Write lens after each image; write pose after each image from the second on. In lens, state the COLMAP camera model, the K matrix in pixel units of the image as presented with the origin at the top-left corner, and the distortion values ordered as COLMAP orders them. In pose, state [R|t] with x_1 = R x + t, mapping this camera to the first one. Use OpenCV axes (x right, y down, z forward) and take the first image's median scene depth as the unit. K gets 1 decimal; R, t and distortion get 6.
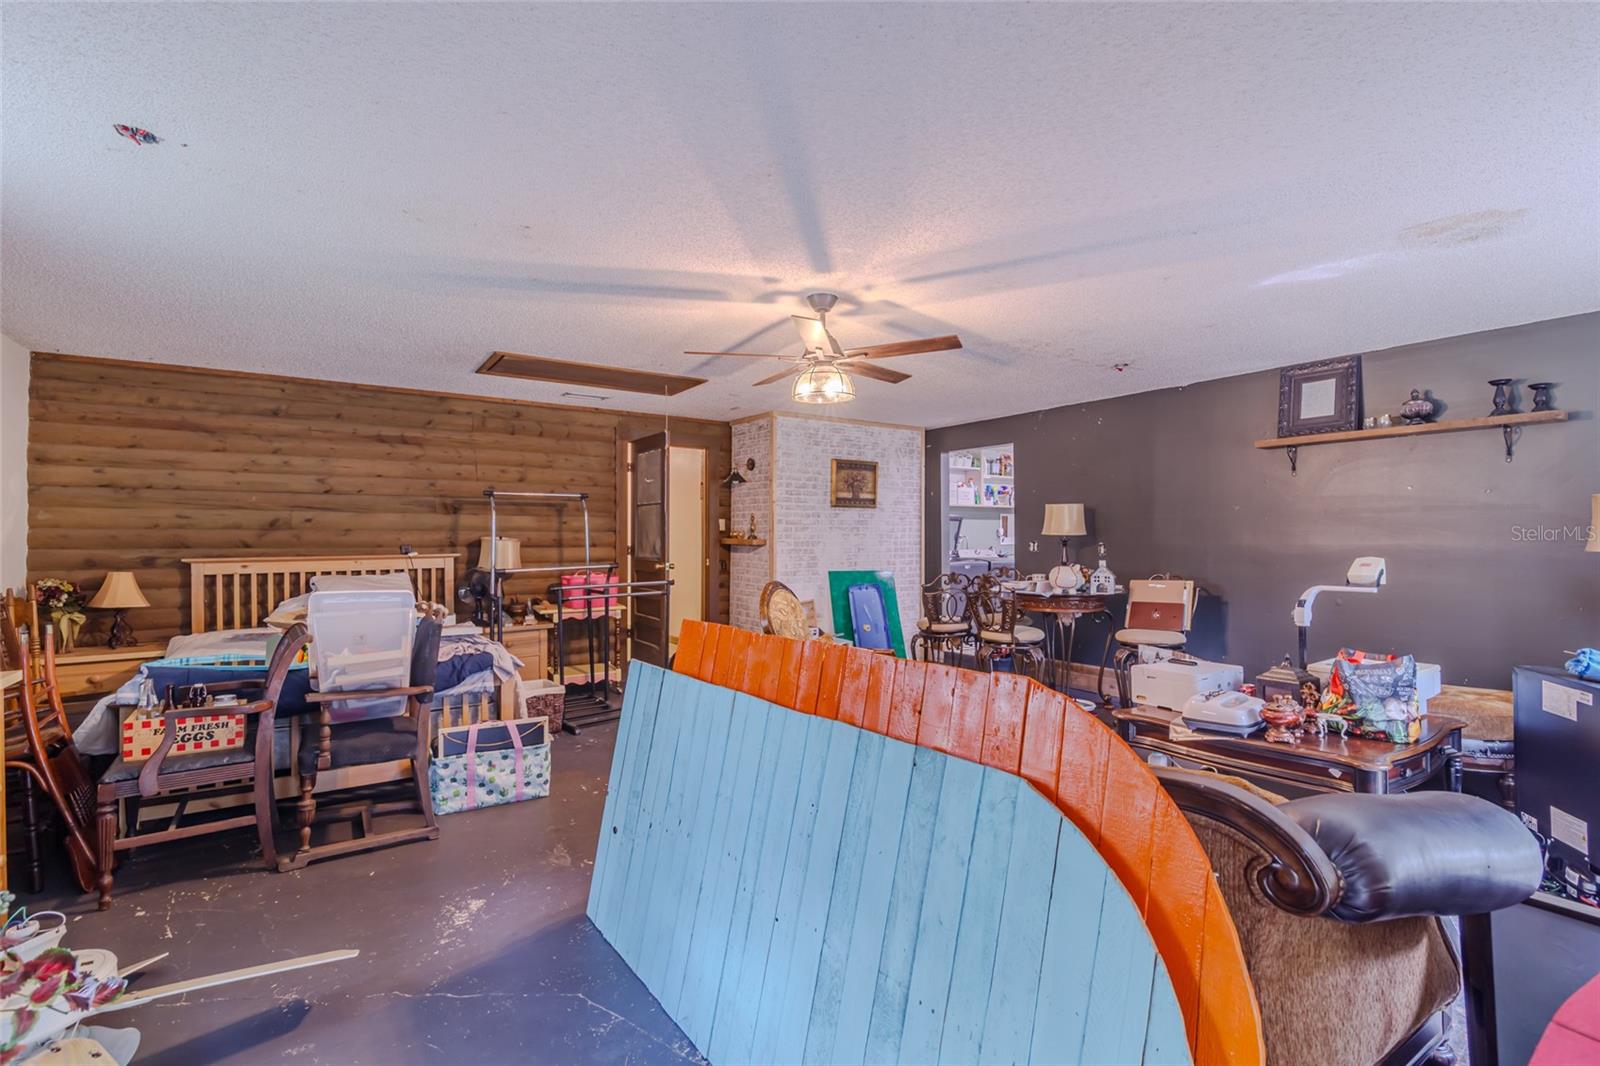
lens RADIAL K [[724.8, 0, 800.9], [0, 724.8, 536.9], [0, 0, 1]] dist [0.000318, -0.000697]
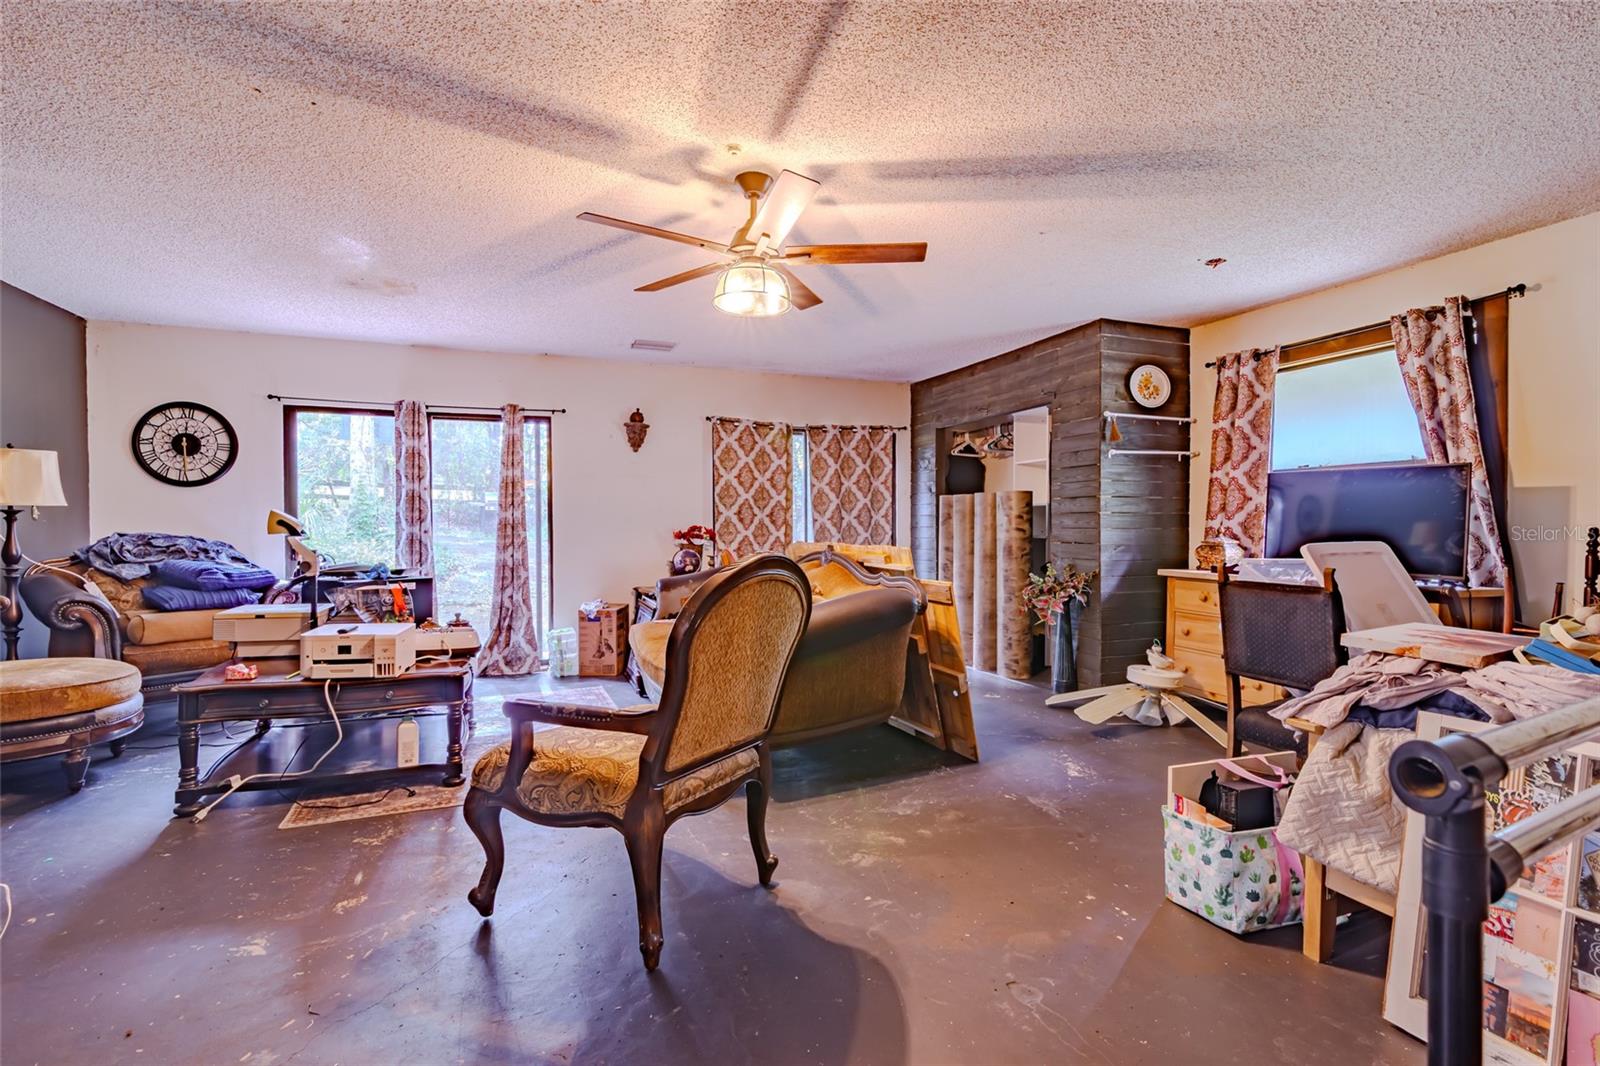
lens RADIAL K [[724.8, 0, 795.9], [0, 724.8, 534.8], [0, 0, 1]] dist [0.000318, -0.000697]
pose [[-0.972211, -0.000709, 0.234107, -0.145210], [0.000909, 0.999976, 0.006805, 0.040865], [-0.234106, 0.006829, -0.972187, 1.266161]]
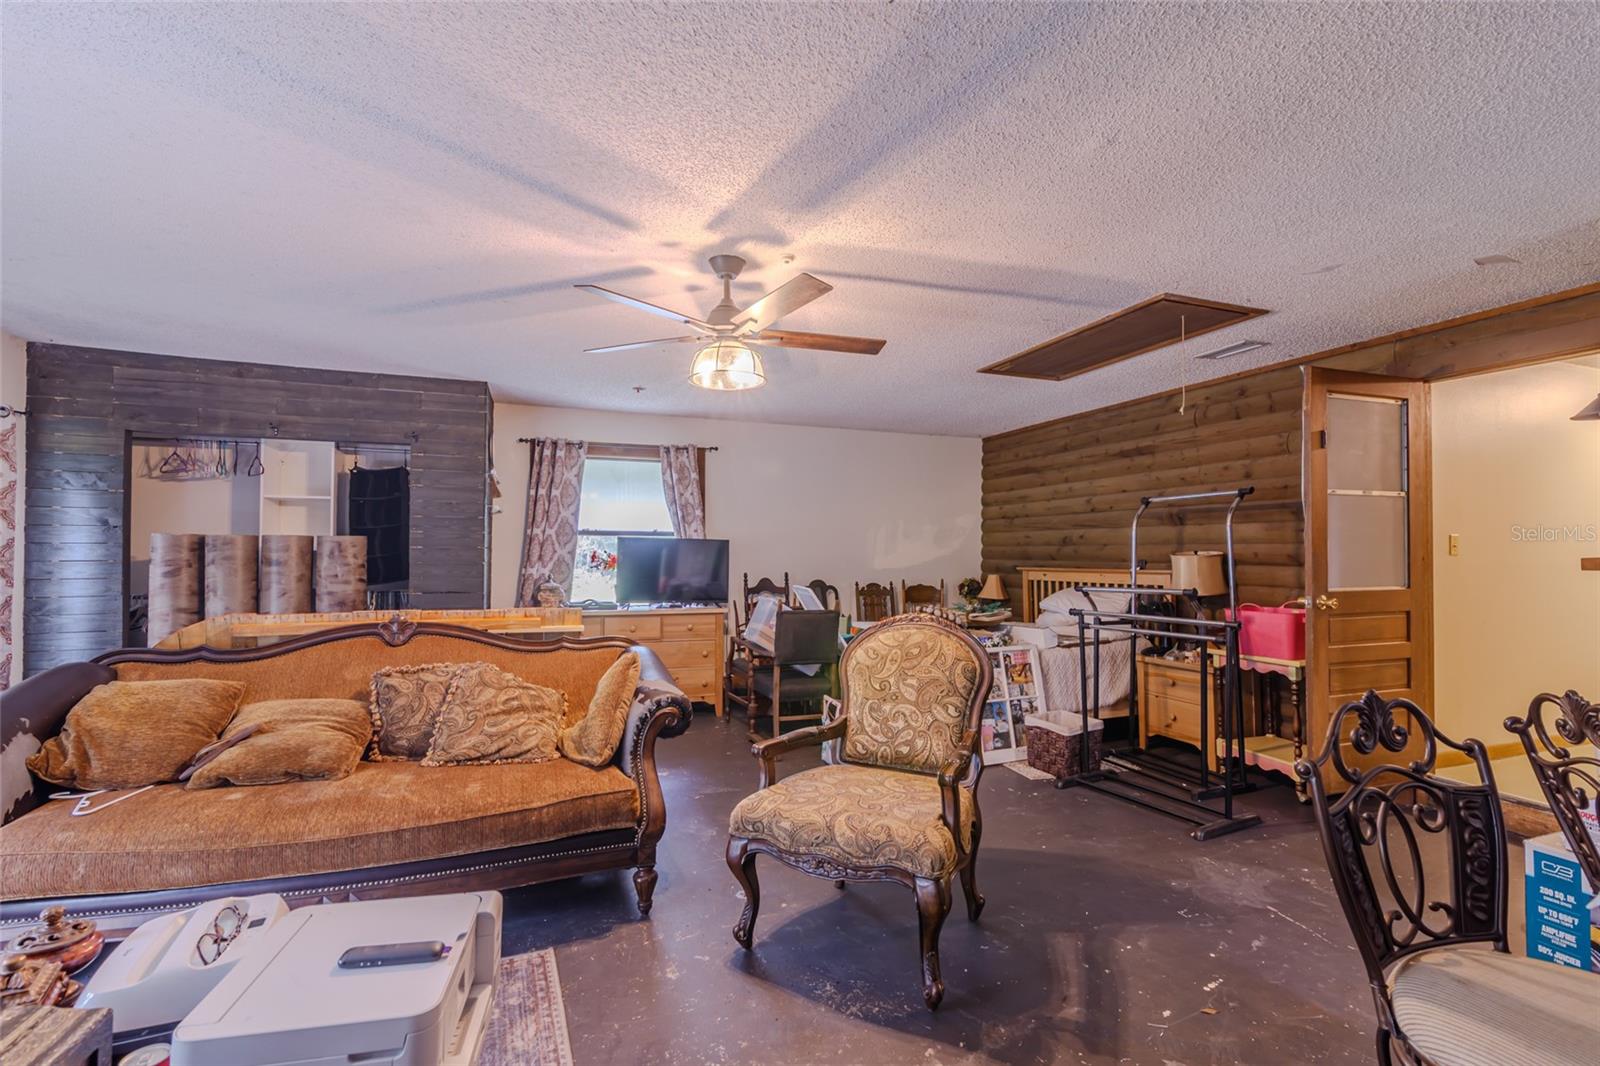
lens RADIAL K [[724.8, 0, 794.4], [0, 724.8, 539.2], [0, 0, 1]] dist [0.000318, -0.000697]
pose [[-0.250581, -0.017241, -0.967942, 0.577710], [-0.001238, 0.999846, -0.017489, 0.001737], [0.968095, -0.003184, -0.250564, 0.915775]]
